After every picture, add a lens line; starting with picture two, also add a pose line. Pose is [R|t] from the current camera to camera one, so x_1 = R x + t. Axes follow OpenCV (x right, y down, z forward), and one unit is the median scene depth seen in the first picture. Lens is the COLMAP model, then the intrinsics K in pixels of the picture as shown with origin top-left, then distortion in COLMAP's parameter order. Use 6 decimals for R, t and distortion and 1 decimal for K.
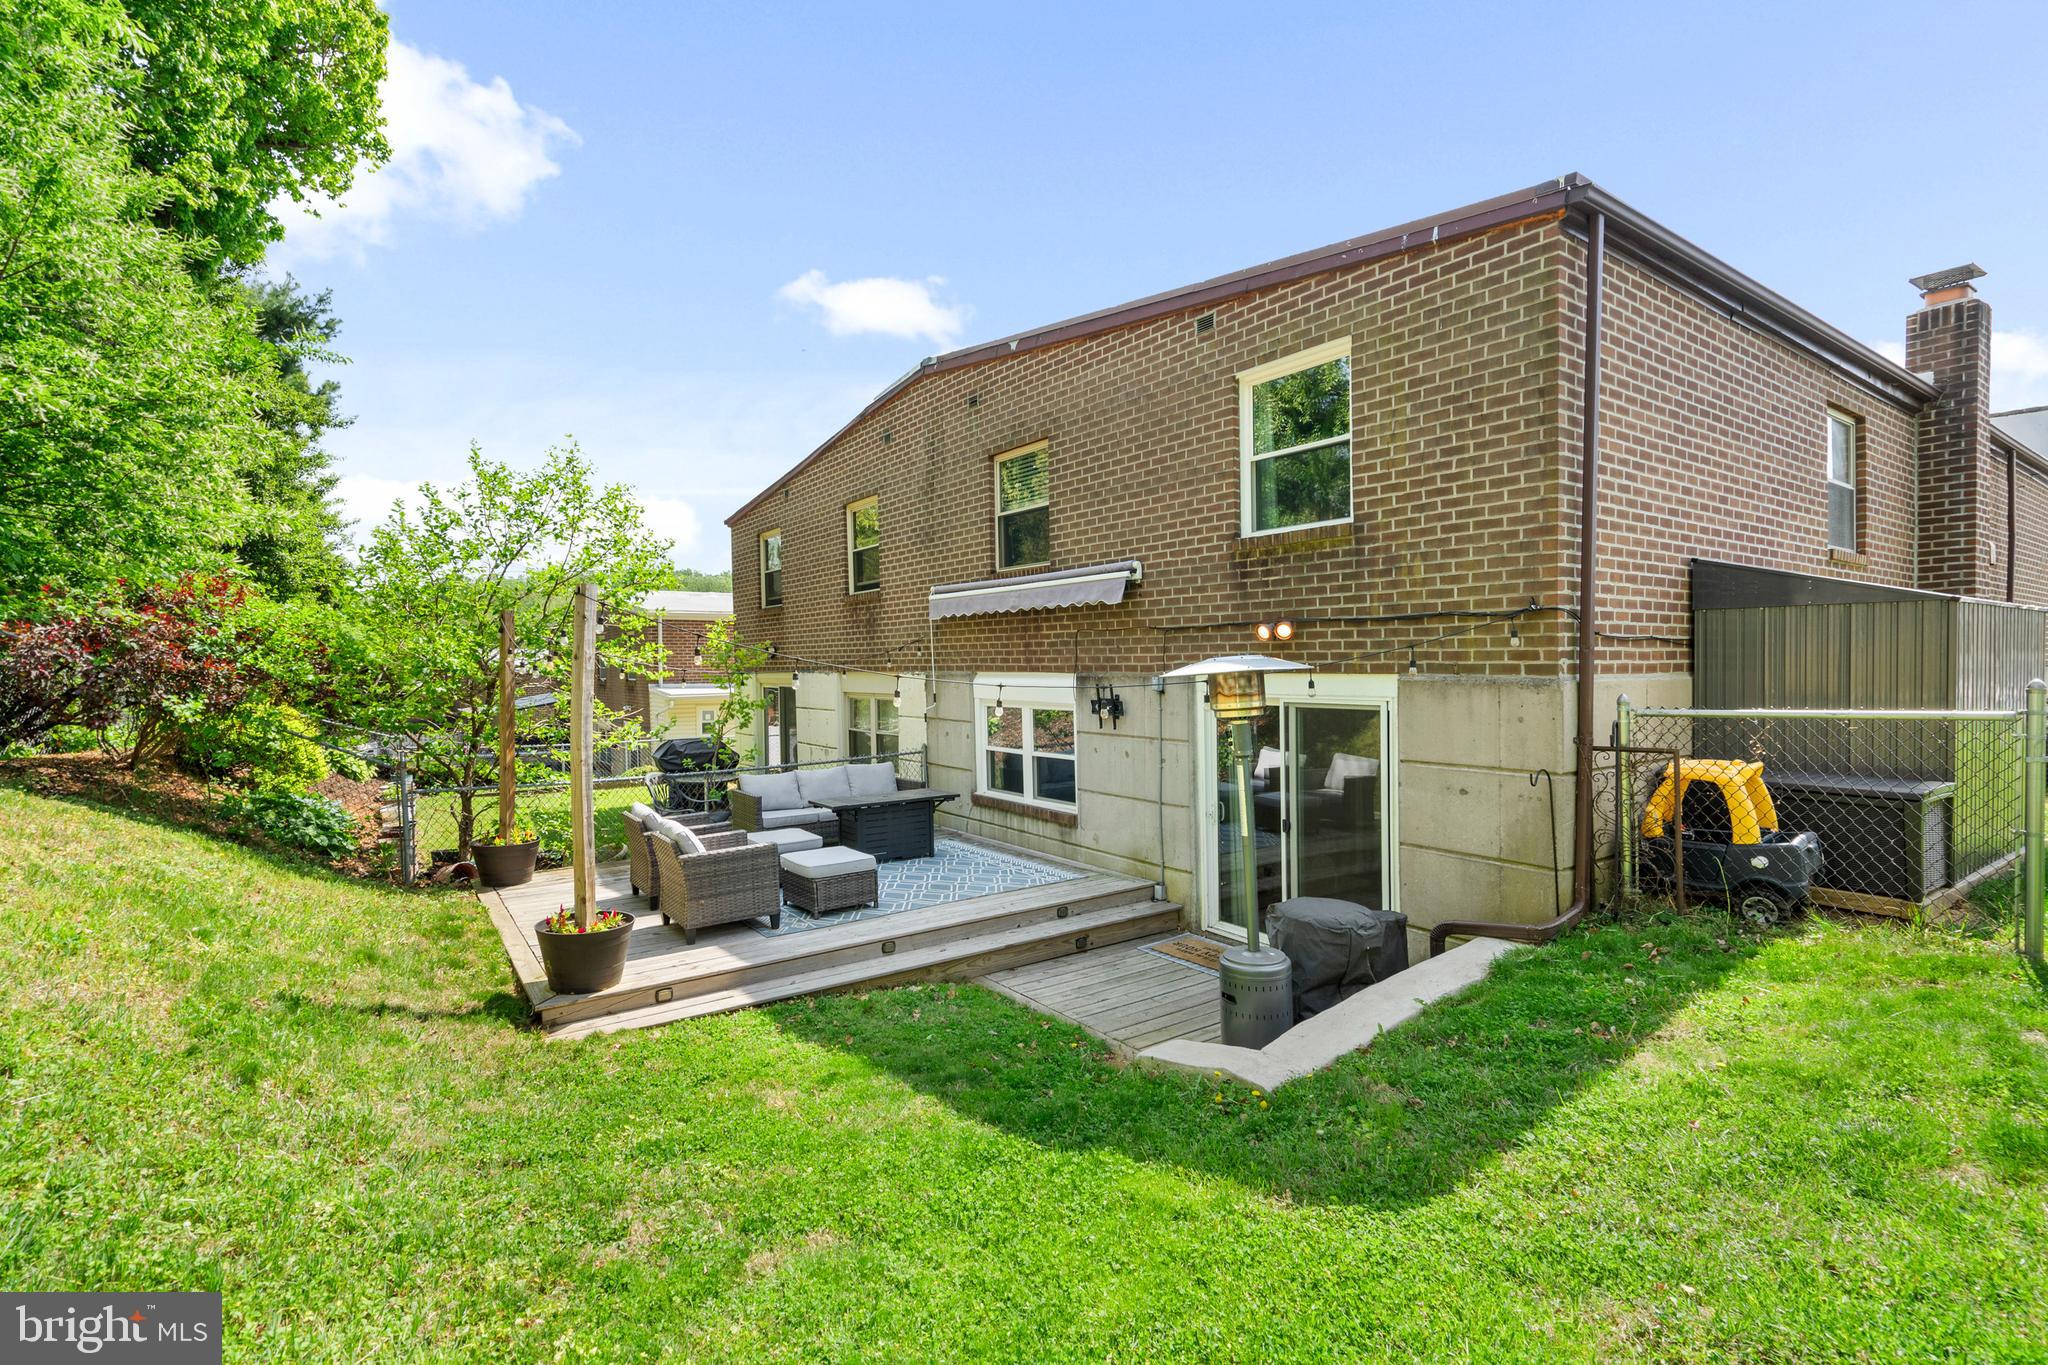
lens RADIAL K [[946.7, 0, 995.8], [0, 946.7, 698.5], [0, 0, 1]] dist [-0.001801, 0.010345]
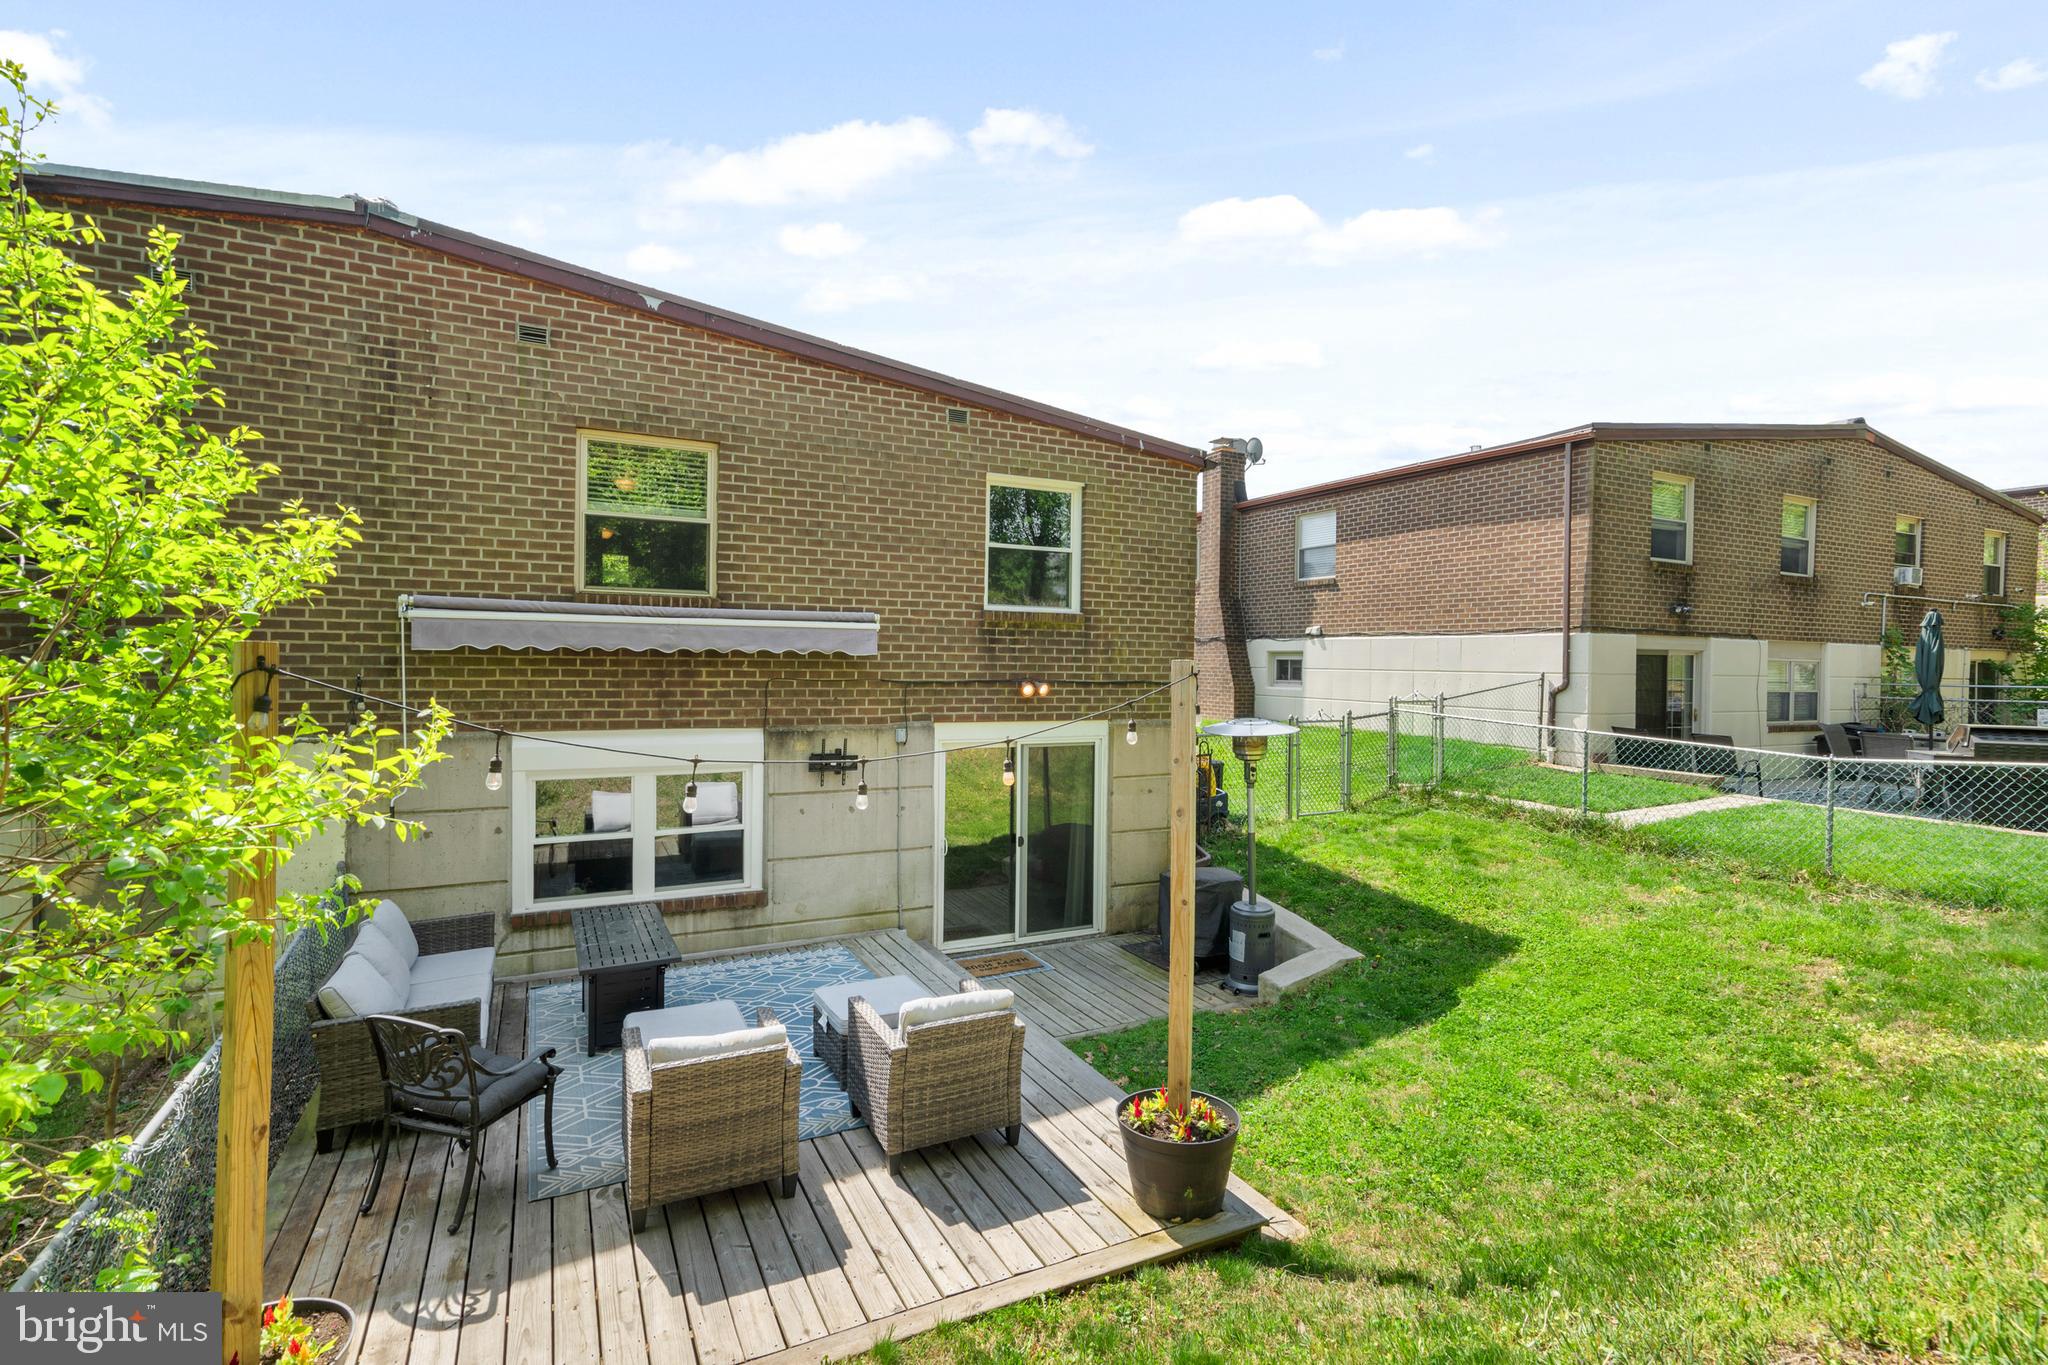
lens RADIAL K [[946.7, 0, 1024.8], [0, 946.7, 690.9], [0, 0, 1]] dist [-0.001801, 0.010345]
pose [[0.128206, -0.015905, 0.991620, -0.936612], [0.026570, 0.999568, 0.012597, -0.081885], [-0.991392, 0.024732, 0.128574, 0.814817]]
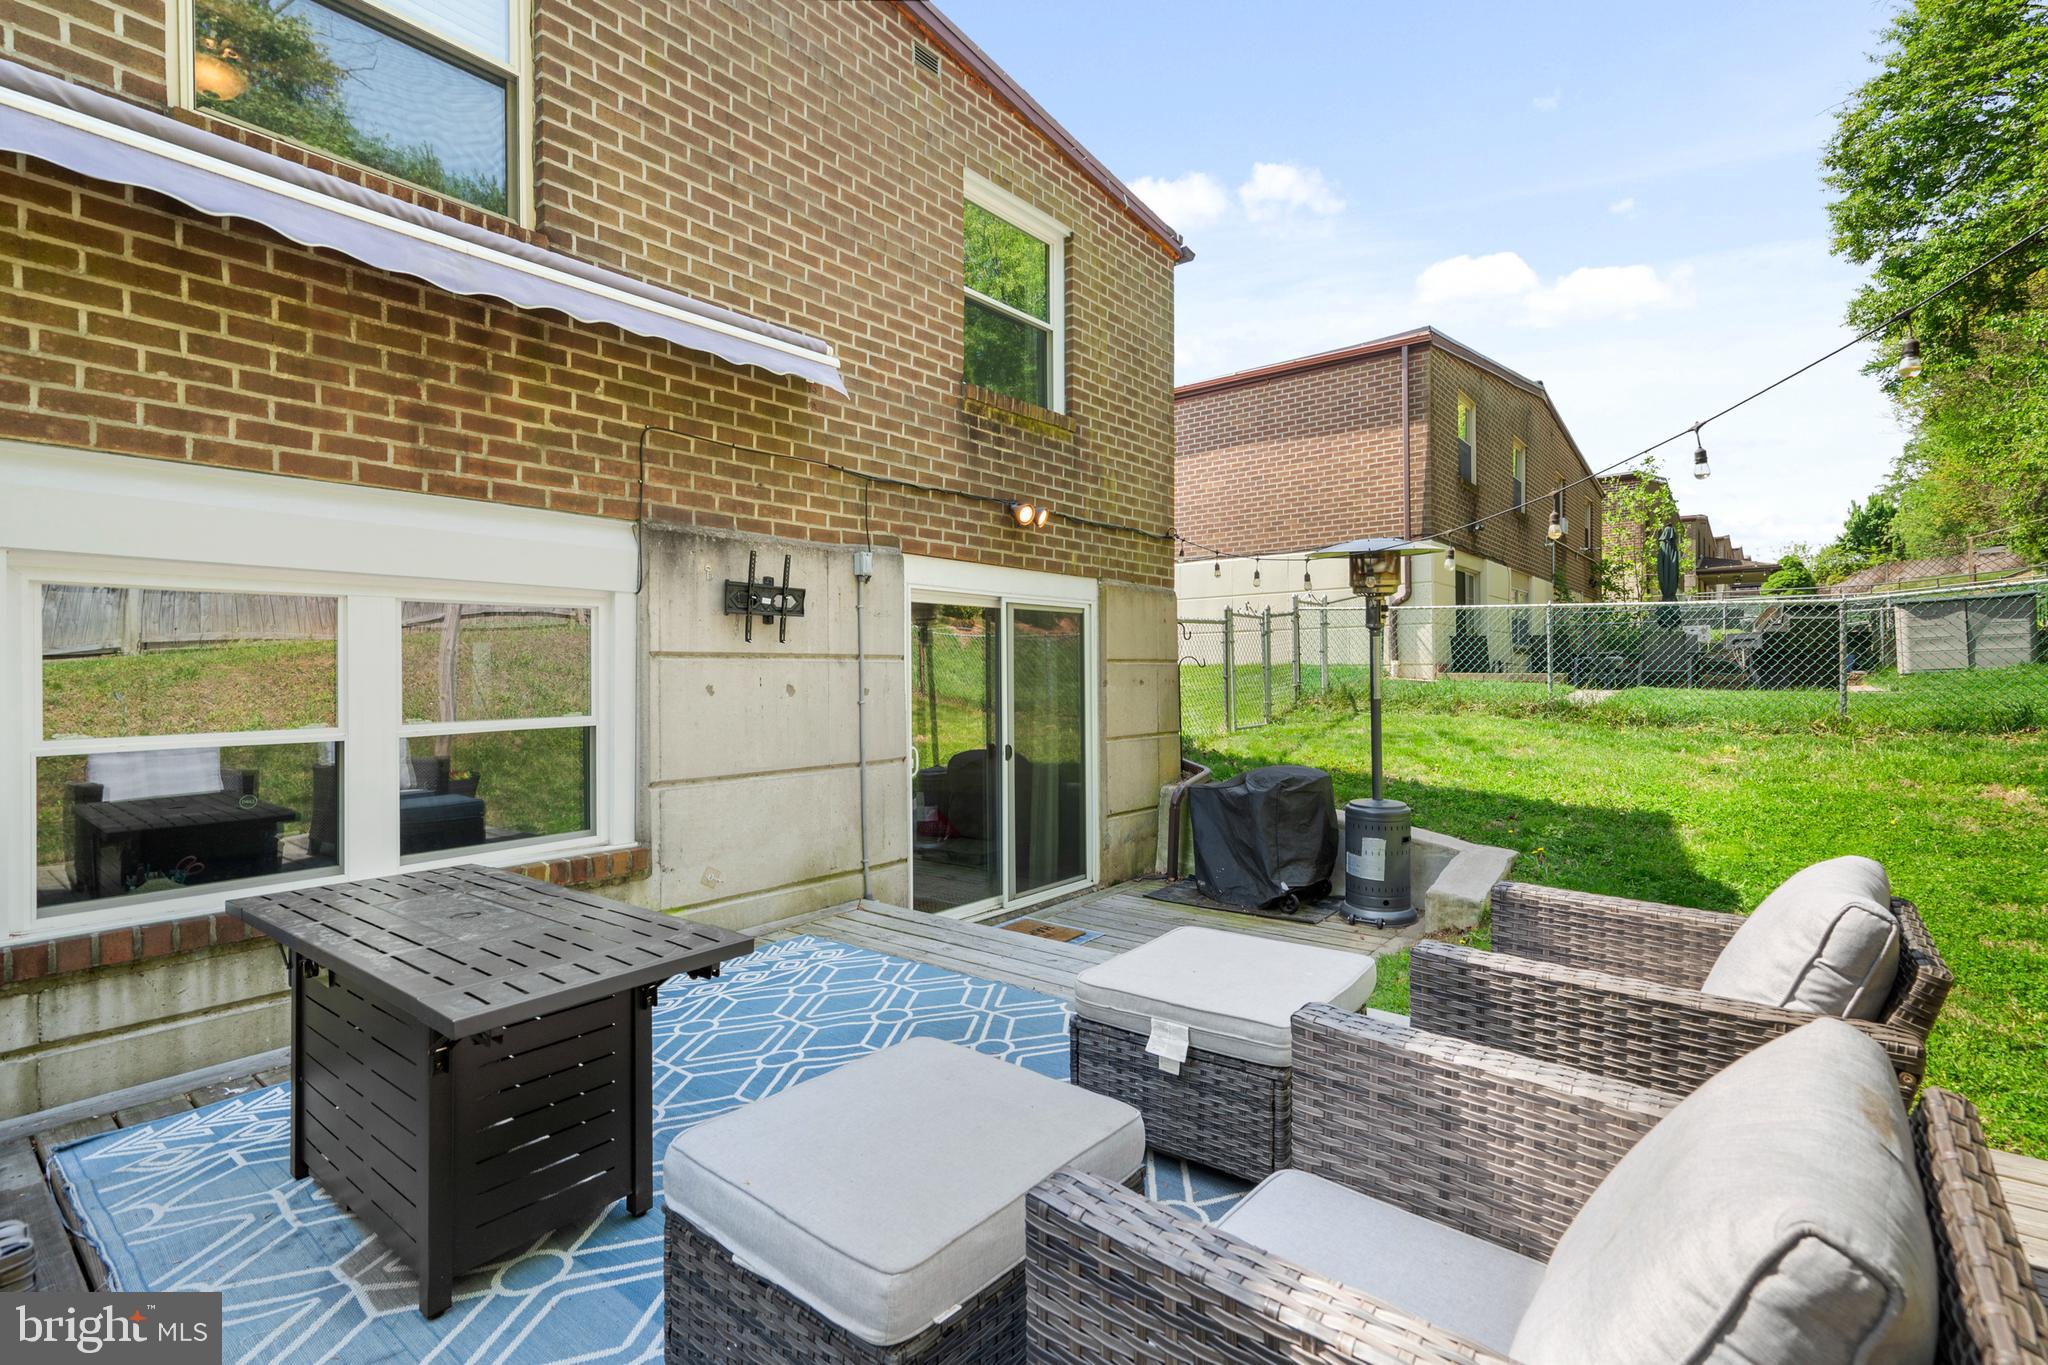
lens RADIAL K [[946.7, 0, 1043.0], [0, 946.7, 672.8], [0, 0, 1]] dist [-0.001801, 0.010345]
pose [[-0.297951, 0.018546, 0.954401, -0.487204], [0.052993, 0.998591, -0.002861, 0.068206], [-0.953109, 0.049725, -0.298514, 1.197903]]
